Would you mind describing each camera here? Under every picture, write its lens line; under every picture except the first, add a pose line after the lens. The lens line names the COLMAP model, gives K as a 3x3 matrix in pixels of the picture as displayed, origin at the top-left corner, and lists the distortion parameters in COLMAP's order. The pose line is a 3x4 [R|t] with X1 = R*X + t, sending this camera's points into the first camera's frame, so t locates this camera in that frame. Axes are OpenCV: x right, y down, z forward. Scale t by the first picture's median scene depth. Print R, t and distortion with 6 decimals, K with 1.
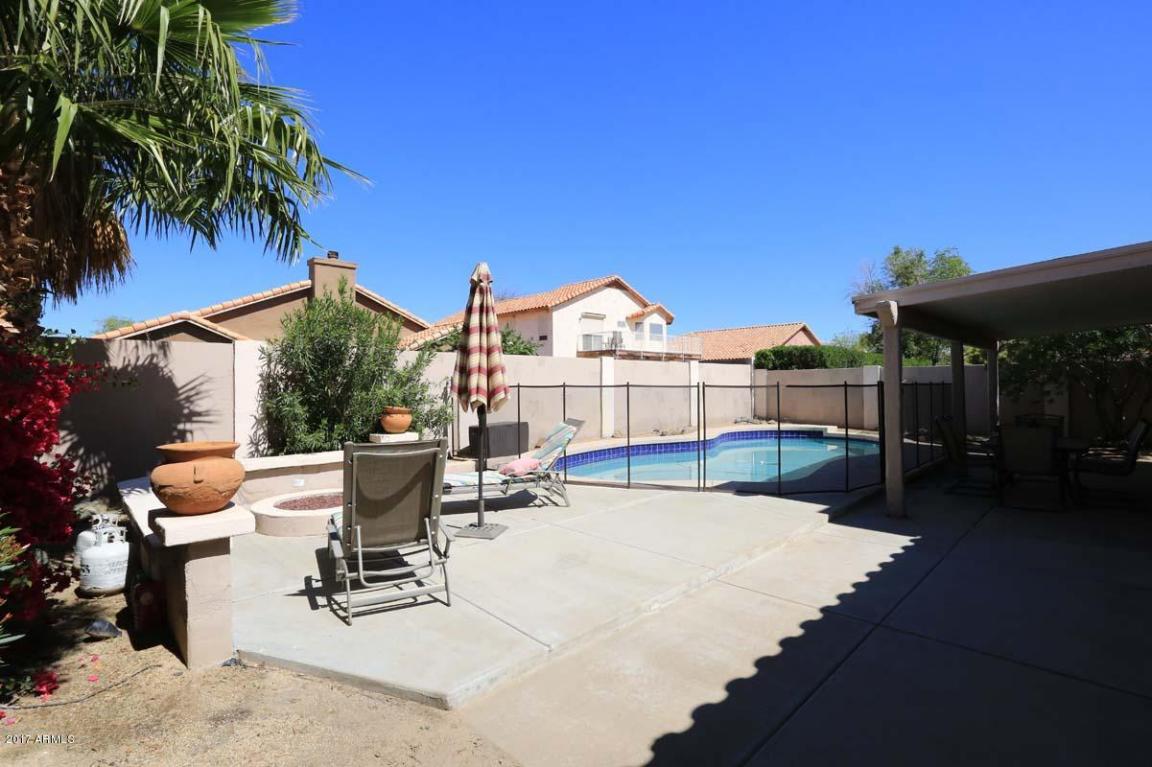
lens RADIAL K [[556.2, 0, 579.9], [0, 556.2, 382.8], [0, 0, 1]] dist [-0.029433, 0.010272]
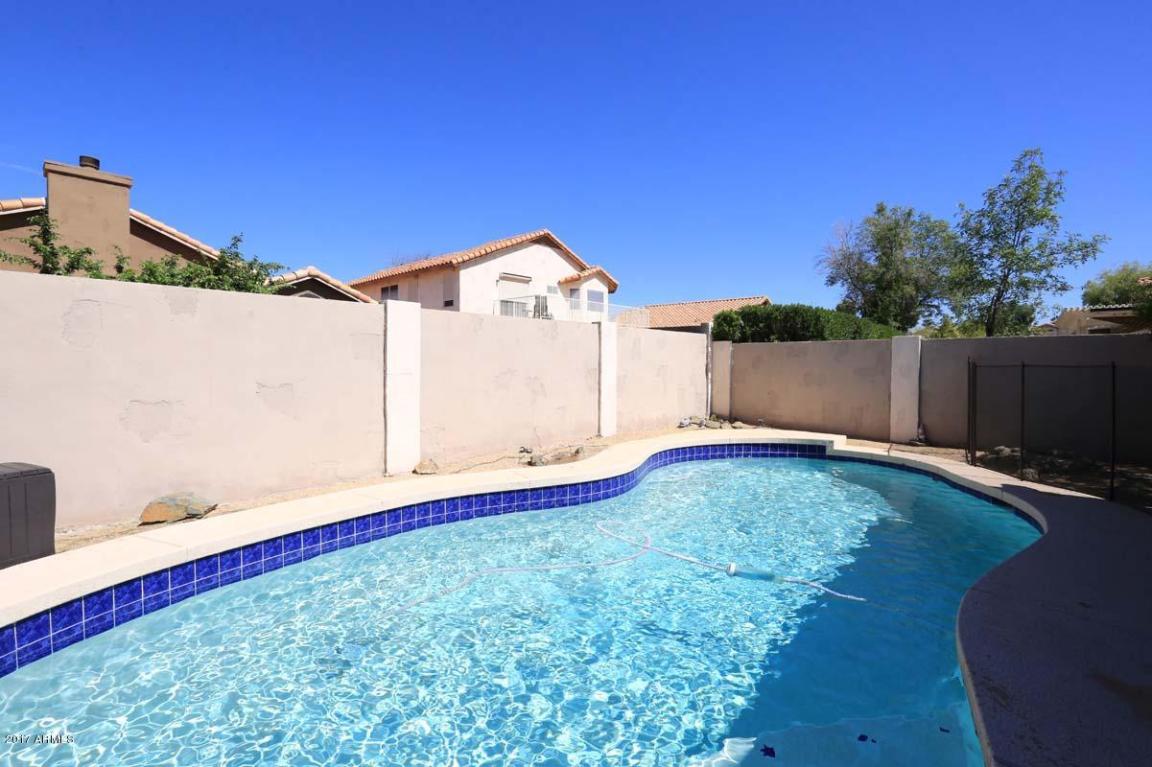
lens RADIAL K [[525.8, 0, 573.0], [0, 525.8, 377.5], [0, 0, 1]] dist [-0.028688, 0.009105]
pose [[0.998653, 0.010112, 0.050884, 0.075013], [-0.011619, 0.999500, 0.029409, 0.001142], [-0.050561, -0.029961, 0.998271, 0.243905]]
